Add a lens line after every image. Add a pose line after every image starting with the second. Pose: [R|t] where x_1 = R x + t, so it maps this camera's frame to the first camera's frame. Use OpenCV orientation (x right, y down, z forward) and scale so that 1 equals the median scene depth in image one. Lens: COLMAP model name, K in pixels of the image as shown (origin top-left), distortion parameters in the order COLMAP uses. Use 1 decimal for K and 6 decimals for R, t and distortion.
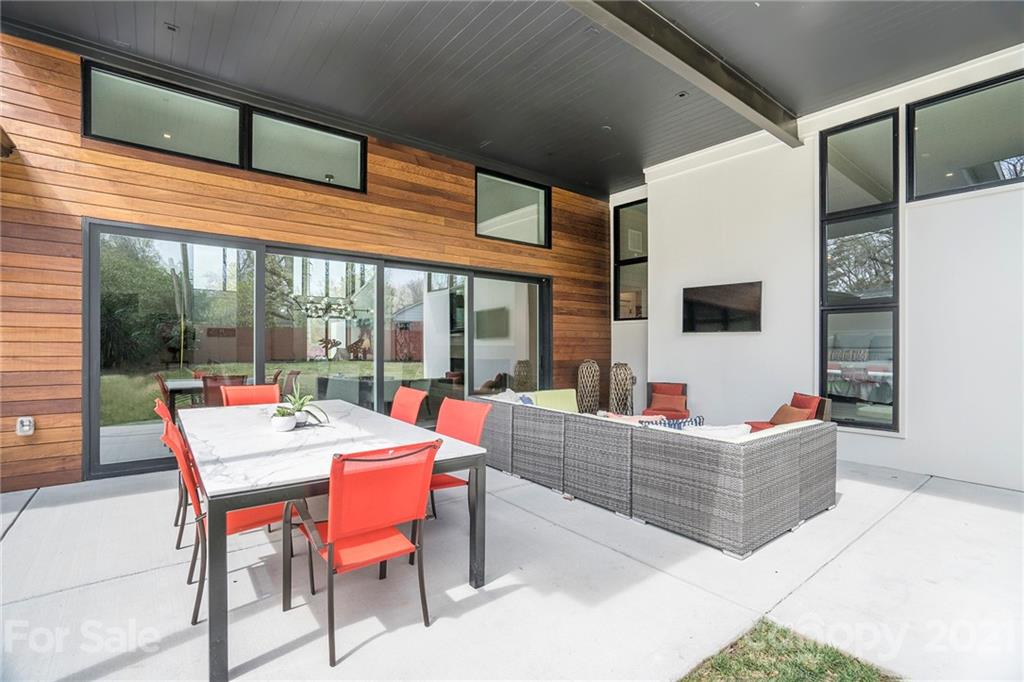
lens RADIAL K [[471.7, 0, 512.0], [0, 471.7, 341.0], [0, 0, 1]] dist [-0.027767, -0.000066]
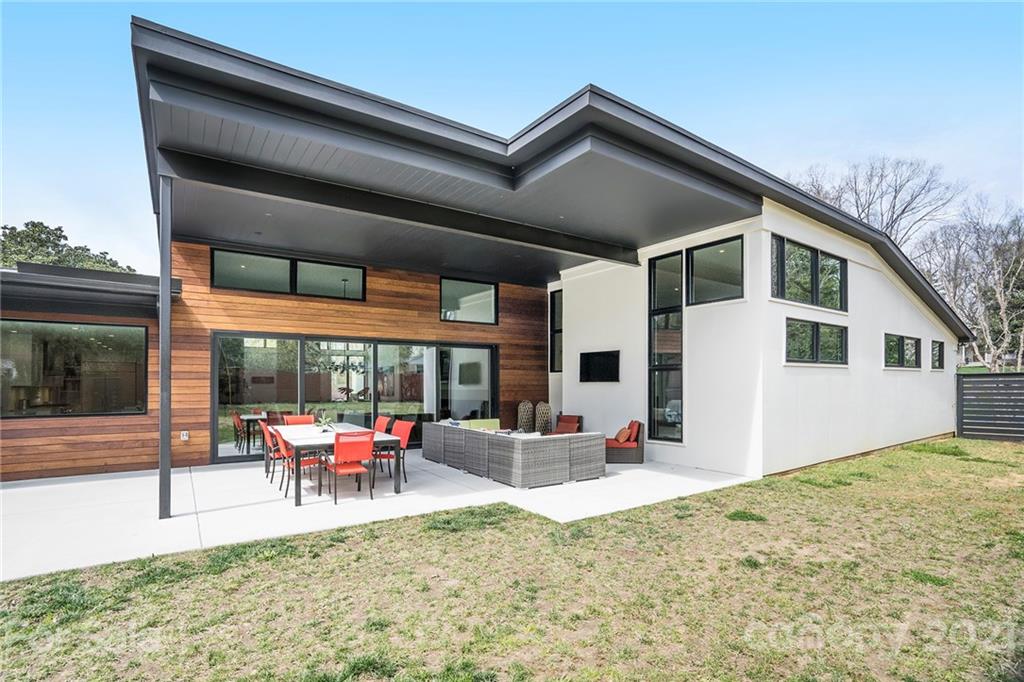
lens RADIAL K [[511.3, 0, 573.9], [0, 511.3, 373.6], [0, 0, 1]] dist [-0.016904, -0.000491]
pose [[0.999607, -0.004074, 0.027750, 0.352604], [0.004330, 0.999948, -0.009189, -0.036251], [-0.027711, 0.009305, 0.999573, -0.772749]]
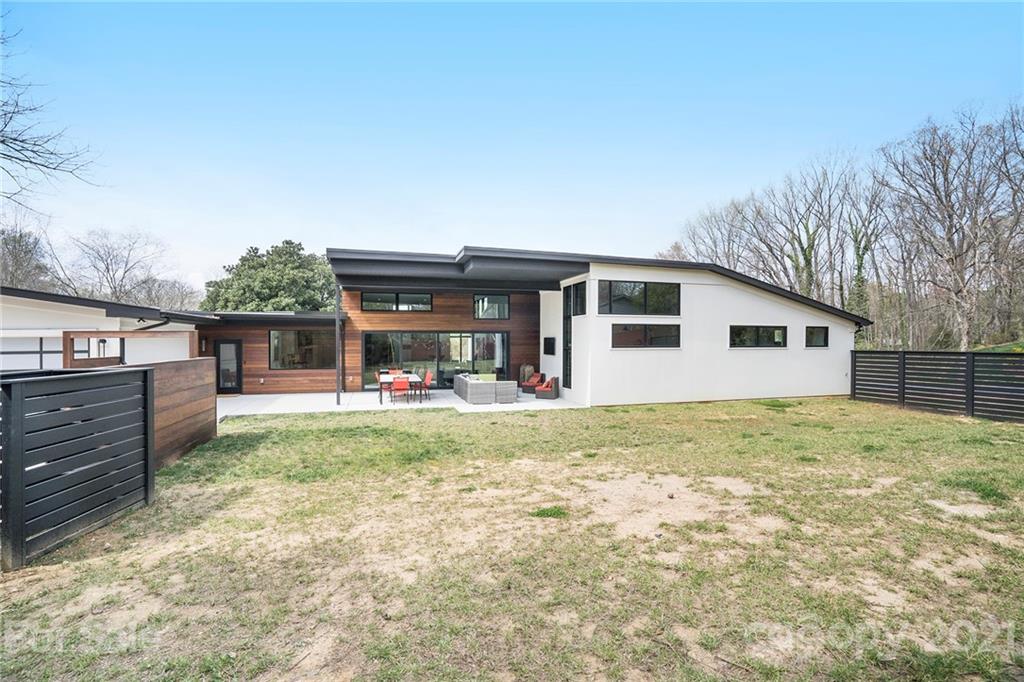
lens RADIAL K [[466.5, 0, 515.8], [0, 466.5, 343.0], [0, 0, 1]] dist [-0.002935, -0.000144]
pose [[0.943913, -0.002441, -0.330184, 1.183346], [0.003233, 0.999993, 0.001847, -0.098973], [0.330177, -0.002811, 0.943915, -1.675320]]
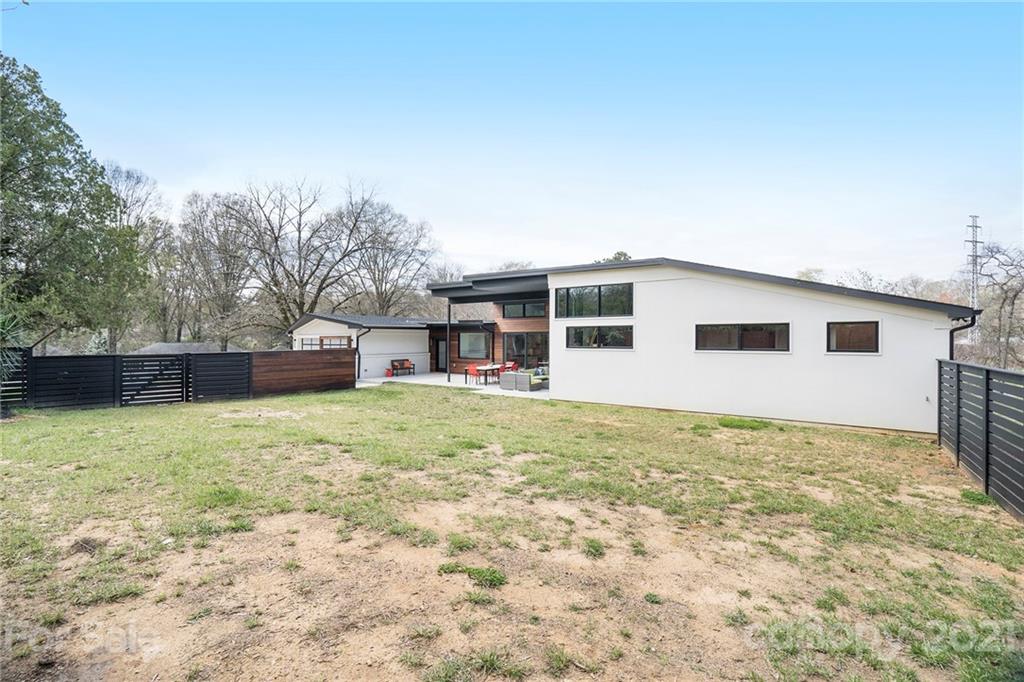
lens RADIAL K [[466.5, 0, 515.8], [0, 466.5, 343.0], [0, 0, 1]] dist [-0.002935, -0.000144]
pose [[0.341555, 0.006893, -0.939837, 3.036909], [-0.001123, 0.999975, 0.006926, -0.112332], [0.939861, -0.001310, 0.341554, -0.570308]]
